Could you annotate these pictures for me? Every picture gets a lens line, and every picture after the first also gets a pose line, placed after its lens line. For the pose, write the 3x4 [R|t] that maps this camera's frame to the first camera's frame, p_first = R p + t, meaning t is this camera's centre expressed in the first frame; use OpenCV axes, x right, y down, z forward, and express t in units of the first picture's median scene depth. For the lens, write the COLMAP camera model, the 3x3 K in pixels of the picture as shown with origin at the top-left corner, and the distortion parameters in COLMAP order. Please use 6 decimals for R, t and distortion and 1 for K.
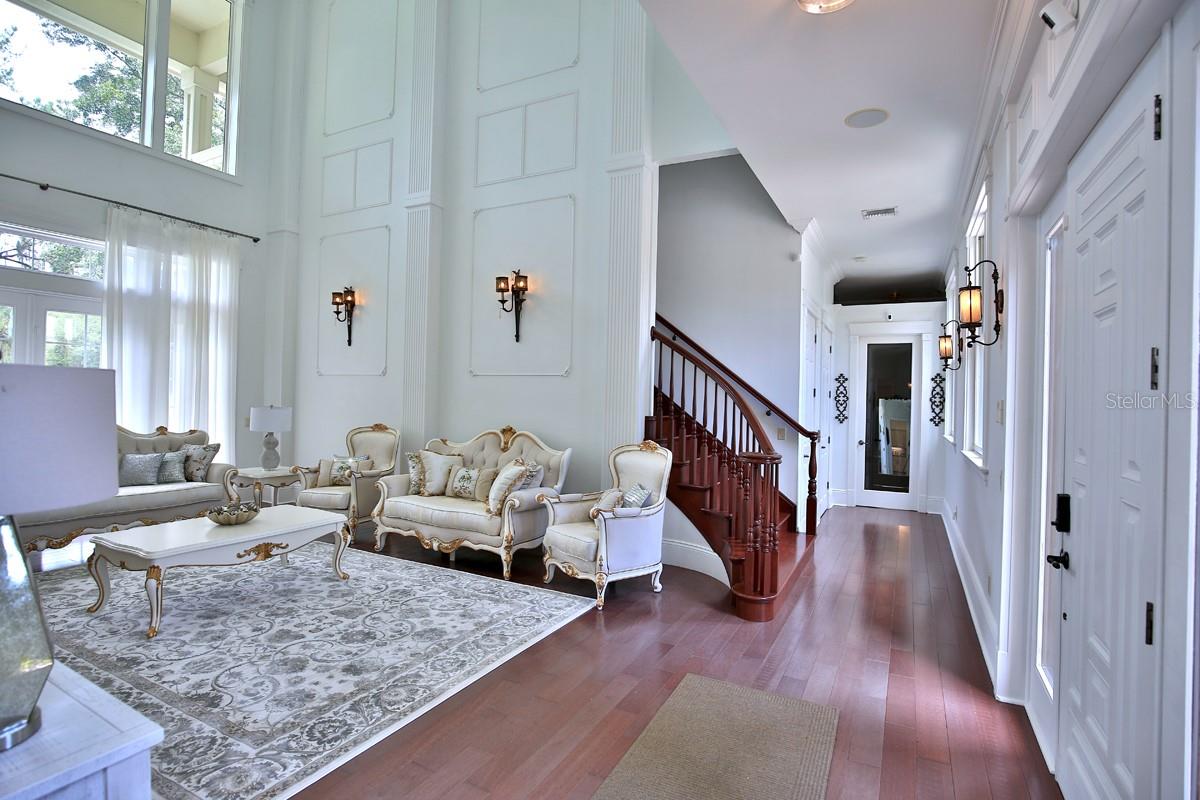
lens RADIAL K [[579.9, 0, 604.6], [0, 579.9, 397.3], [0, 0, 1]] dist [-0.037478, 0.005833]
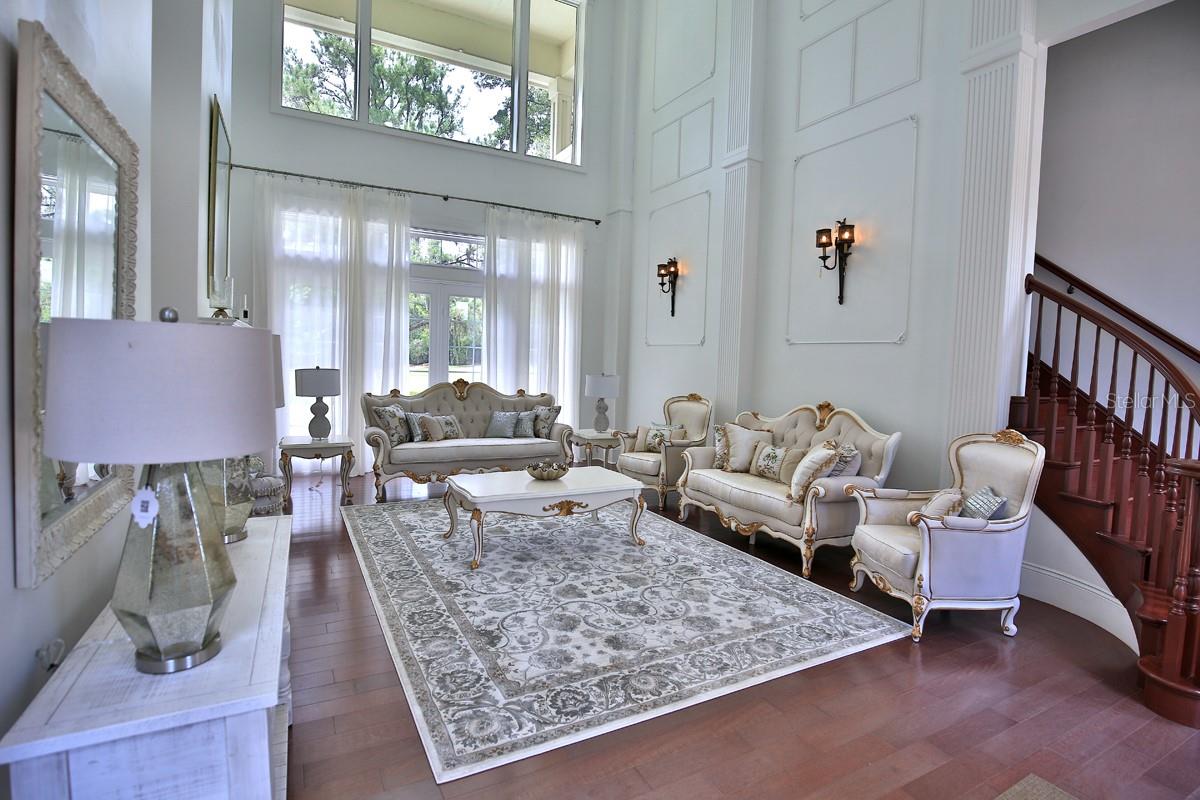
lens RADIAL K [[579.9, 0, 604.6], [0, 579.9, 397.3], [0, 0, 1]] dist [-0.037478, 0.005833]
pose [[0.829165, 0.040203, -0.557556, 0.052187], [-0.013132, 0.998536, 0.052471, 0.002474], [0.558849, -0.036185, 0.828479, 0.119512]]
